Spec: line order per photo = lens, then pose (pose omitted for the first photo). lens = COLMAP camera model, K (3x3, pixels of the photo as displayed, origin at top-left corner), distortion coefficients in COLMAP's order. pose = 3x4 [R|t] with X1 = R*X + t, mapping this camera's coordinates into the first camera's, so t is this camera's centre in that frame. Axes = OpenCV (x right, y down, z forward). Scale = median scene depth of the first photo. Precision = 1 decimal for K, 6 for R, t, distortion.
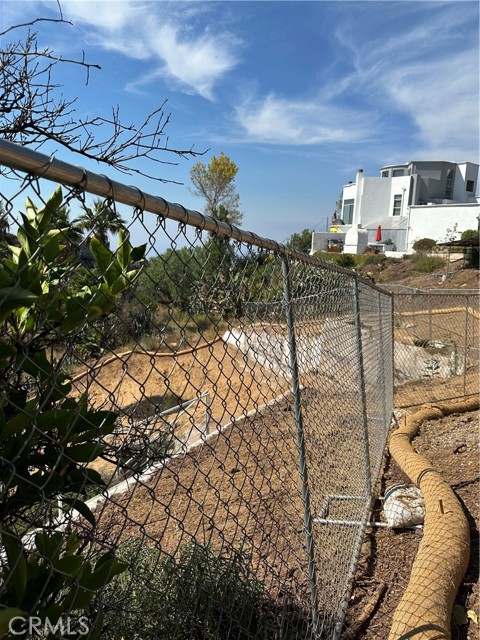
lens RADIAL K [[428.8, 0, 269.5], [0, 428.8, 341.8], [0, 0, 1]] dist [0.004094, -0.011712]
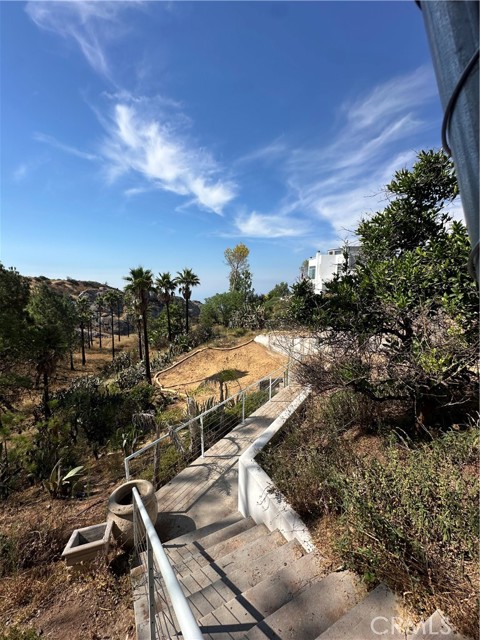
lens RADIAL K [[256.2, 0, 238.5], [0, 256.2, 320.2], [0, 0, 1]] dist [-0.004967, 0.000505]
pose [[0.999429, -0.023627, 0.024166, -0.219652], [0.026191, 0.993367, -0.111968, 0.032479], [-0.021361, 0.112537, 0.993418, -0.117255]]
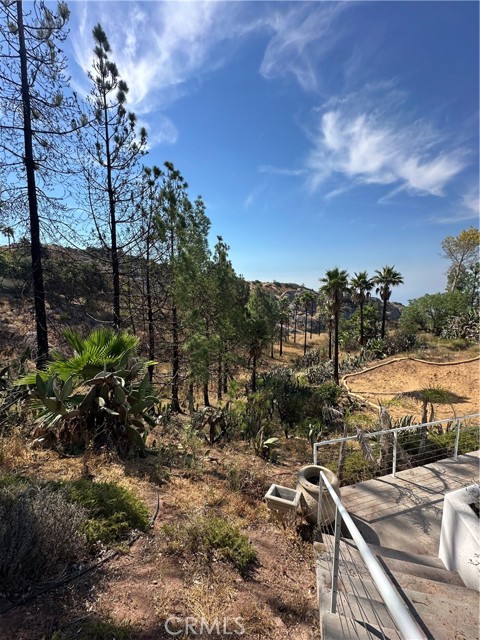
lens RADIAL K [[256.2, 0, 239.9], [0, 256.2, 319.6], [0, 0, 1]] dist [-0.004967, 0.000505]
pose [[0.774104, 0.041227, -0.631714, -0.219762], [-0.118972, 0.989571, -0.081207, 0.032831], [0.621778, 0.138019, 0.770936, -0.119292]]
